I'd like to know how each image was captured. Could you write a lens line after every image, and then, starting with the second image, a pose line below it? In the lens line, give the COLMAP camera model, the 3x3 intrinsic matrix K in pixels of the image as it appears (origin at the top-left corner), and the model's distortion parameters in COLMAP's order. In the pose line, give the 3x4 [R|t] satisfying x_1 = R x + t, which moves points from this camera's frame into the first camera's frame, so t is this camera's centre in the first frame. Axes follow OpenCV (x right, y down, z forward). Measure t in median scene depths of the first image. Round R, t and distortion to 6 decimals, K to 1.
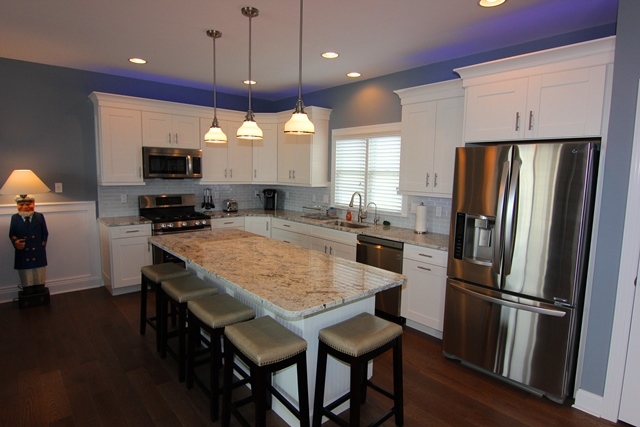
lens RADIAL K [[361.8, 0, 320.5], [0, 361.8, 212.0], [0, 0, 1]] dist [-0.015737, 0.001676]
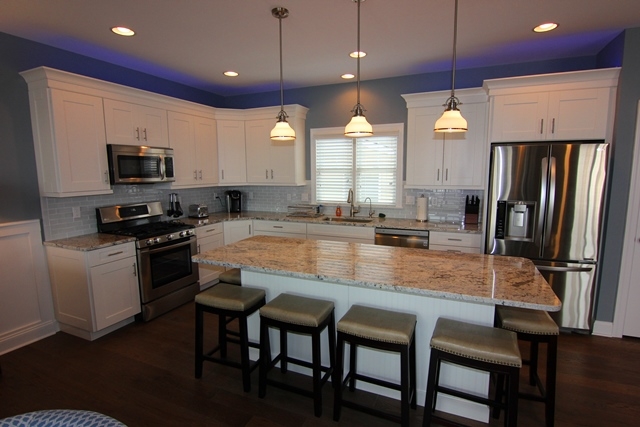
lens RADIAL K [[325.9, 0, 320.8], [0, 325.9, 214.2], [0, 0, 1]] dist [-0.016969, -0.000697]
pose [[0.902496, -0.082798, 0.422664, -0.407030], [0.072364, 0.996547, 0.040704, -0.026806], [-0.424575, -0.006149, 0.905372, 0.179122]]
